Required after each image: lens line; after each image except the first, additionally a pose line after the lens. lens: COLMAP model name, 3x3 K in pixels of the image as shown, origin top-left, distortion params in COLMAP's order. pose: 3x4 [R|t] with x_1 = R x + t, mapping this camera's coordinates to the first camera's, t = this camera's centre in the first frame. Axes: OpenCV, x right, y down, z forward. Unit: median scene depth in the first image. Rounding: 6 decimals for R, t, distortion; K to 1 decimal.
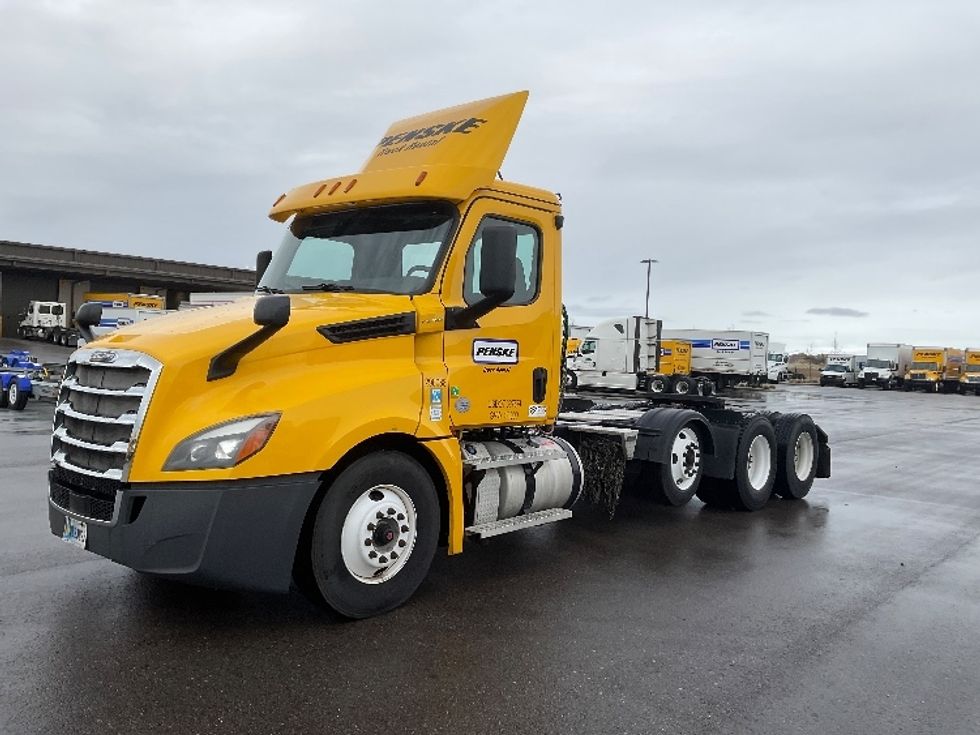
lens RADIAL K [[812.7, 0, 490.0], [0, 812.7, 367.5], [0, 0, 1]] dist [0.109287, -0.220413]
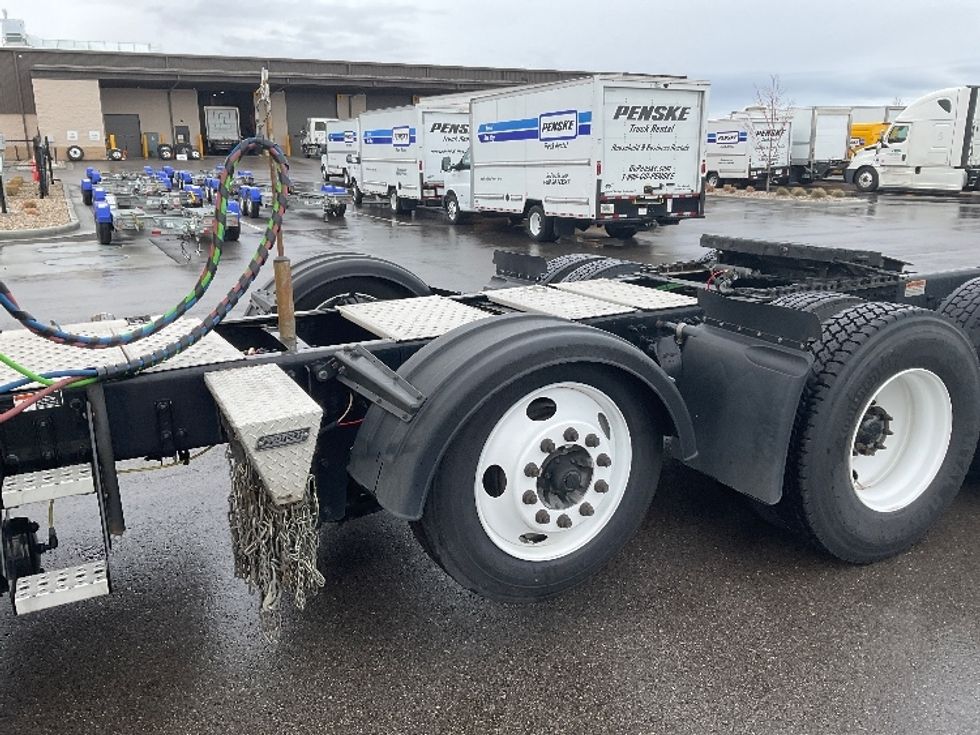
lens RADIAL K [[812.7, 0, 490.0], [0, 812.7, 367.5], [0, 0, 1]] dist [0.109287, -0.220413]
pose [[0.927488, 0.048869, -0.370646, 0.457388], [0.038873, 0.973439, 0.225621, -0.008986], [0.371827, -0.223669, 0.900953, 0.955634]]
